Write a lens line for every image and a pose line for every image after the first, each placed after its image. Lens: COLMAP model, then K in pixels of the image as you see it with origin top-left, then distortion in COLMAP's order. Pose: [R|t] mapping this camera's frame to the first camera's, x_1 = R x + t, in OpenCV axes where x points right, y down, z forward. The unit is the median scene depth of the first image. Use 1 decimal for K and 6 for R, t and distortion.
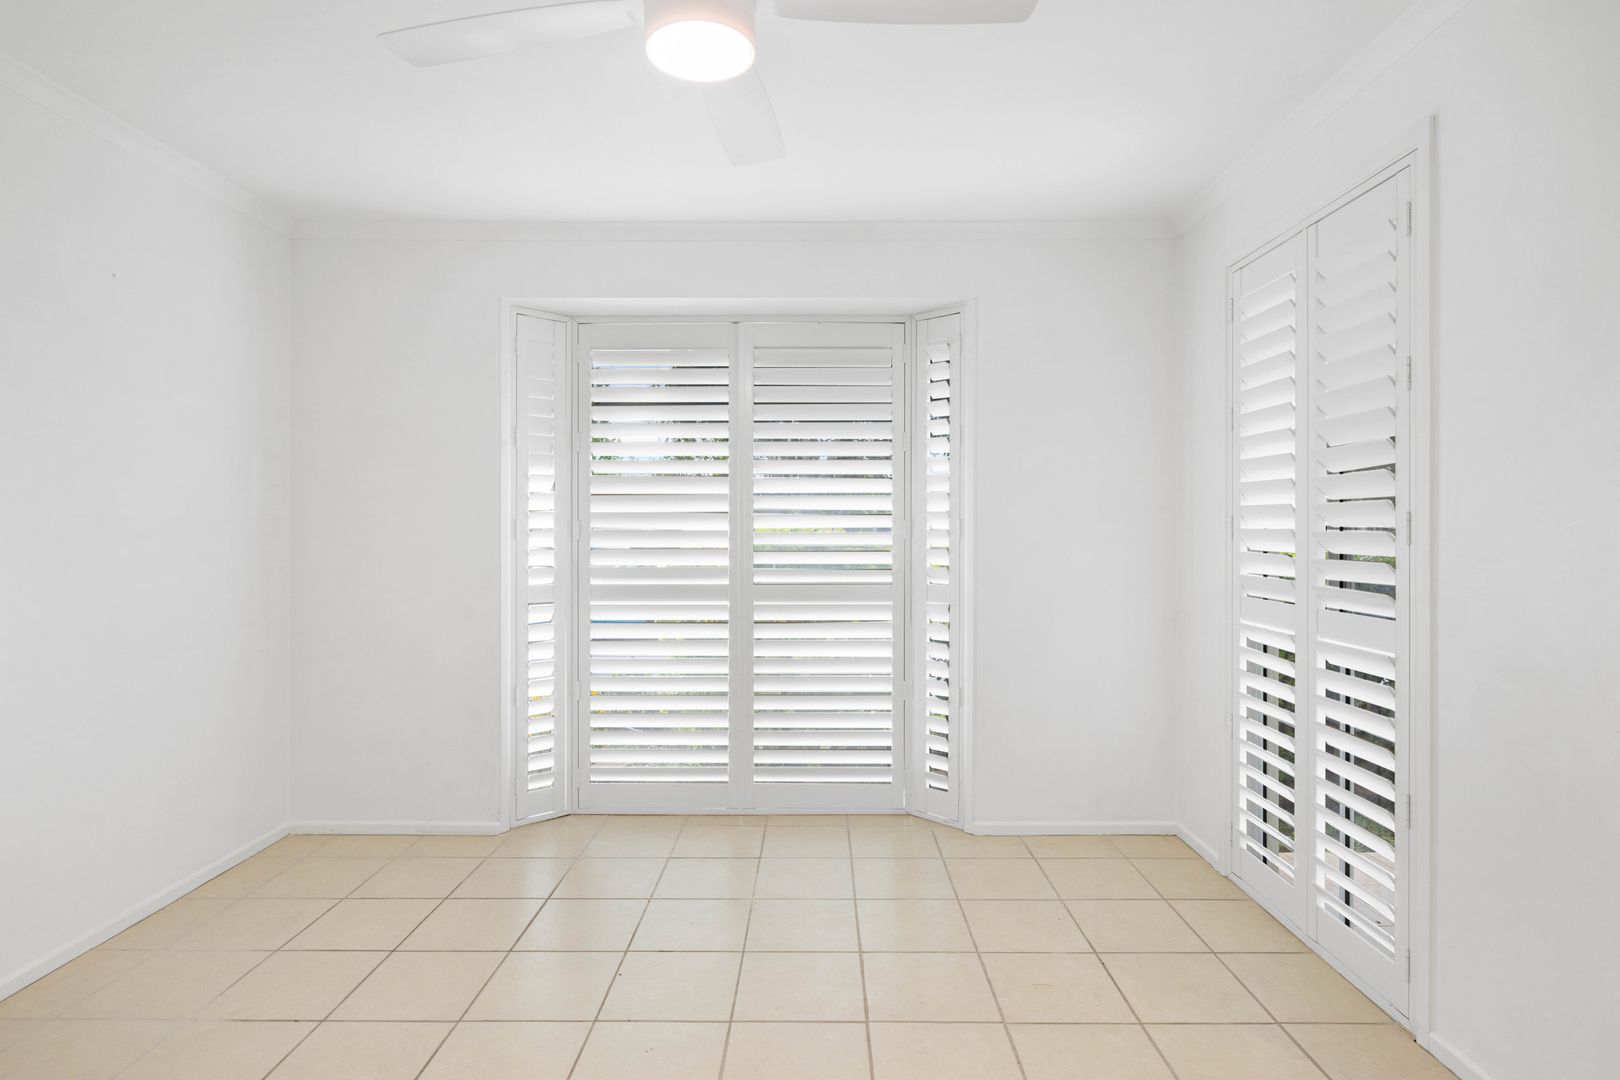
lens RADIAL K [[849.8, 0, 812.3], [0, 849.8, 517.5], [0, 0, 1]] dist [0.000249, -0.000028]
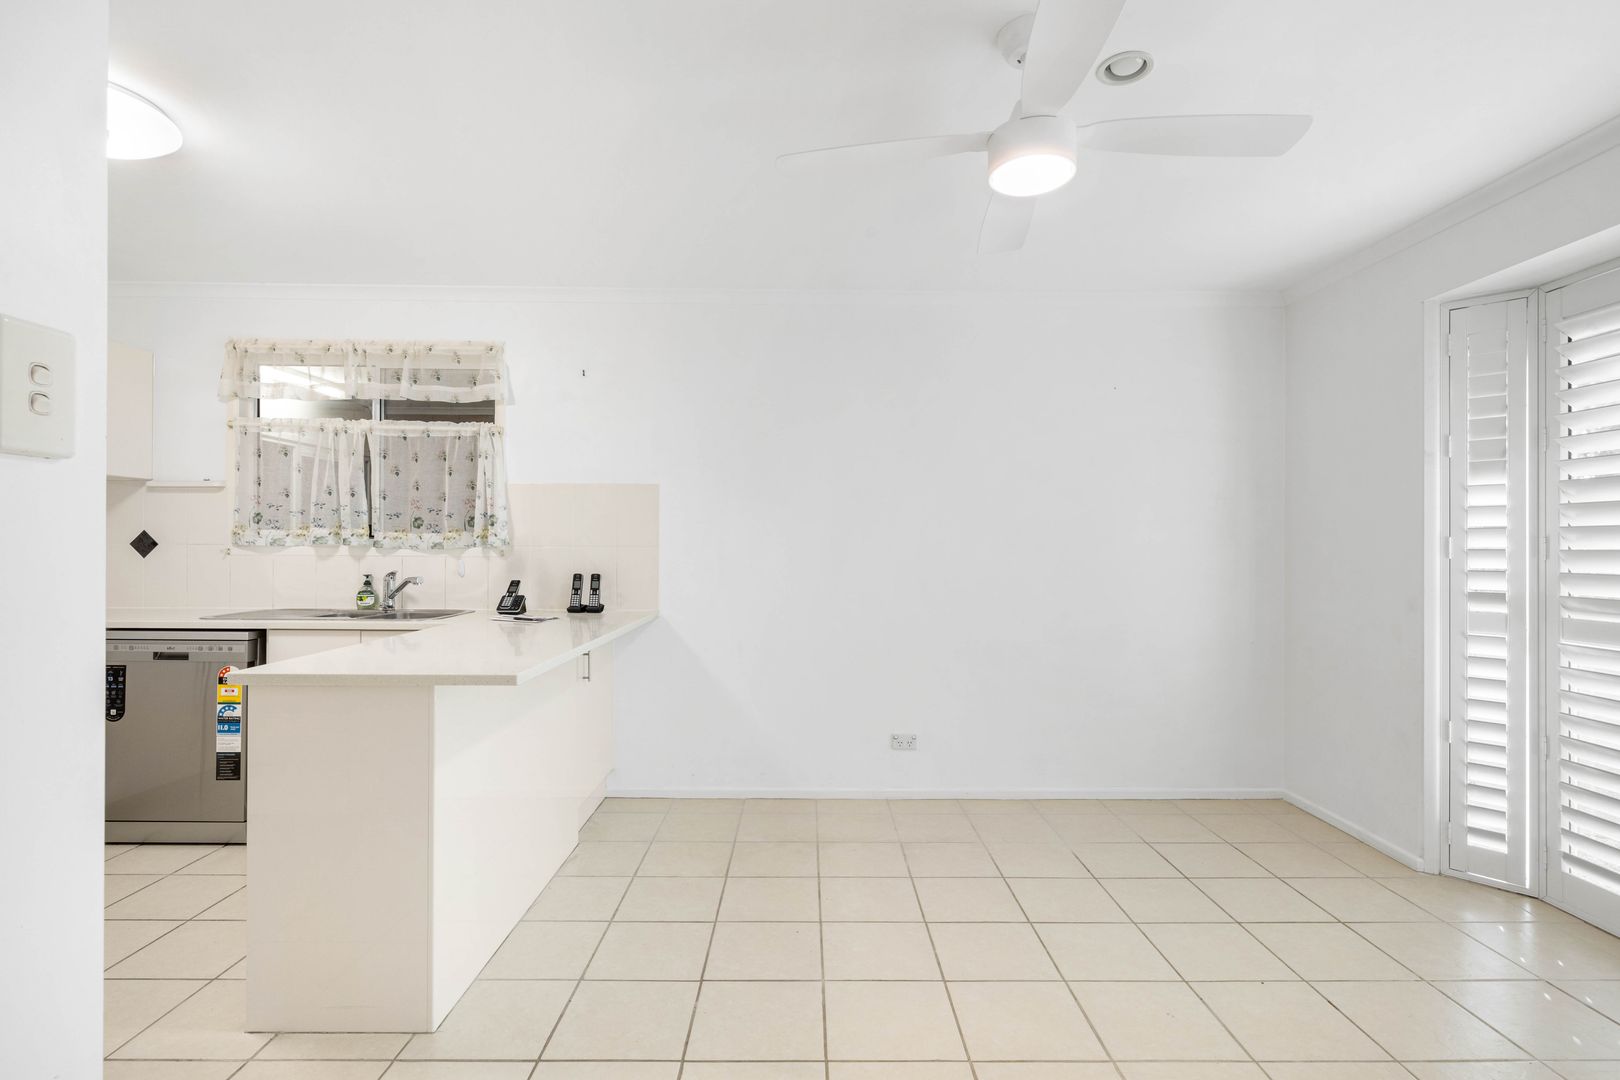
lens RADIAL K [[782.1, 0, 810.0], [0, 782.1, 540.0], [0, 0, 1]] dist [0.000164, 0.000110]
pose [[0.014885, -0.006714, -0.999867, 0.479228], [-0.003426, 0.999971, -0.006765, 0.014418], [0.999883, 0.003527, 0.014861, 0.306356]]
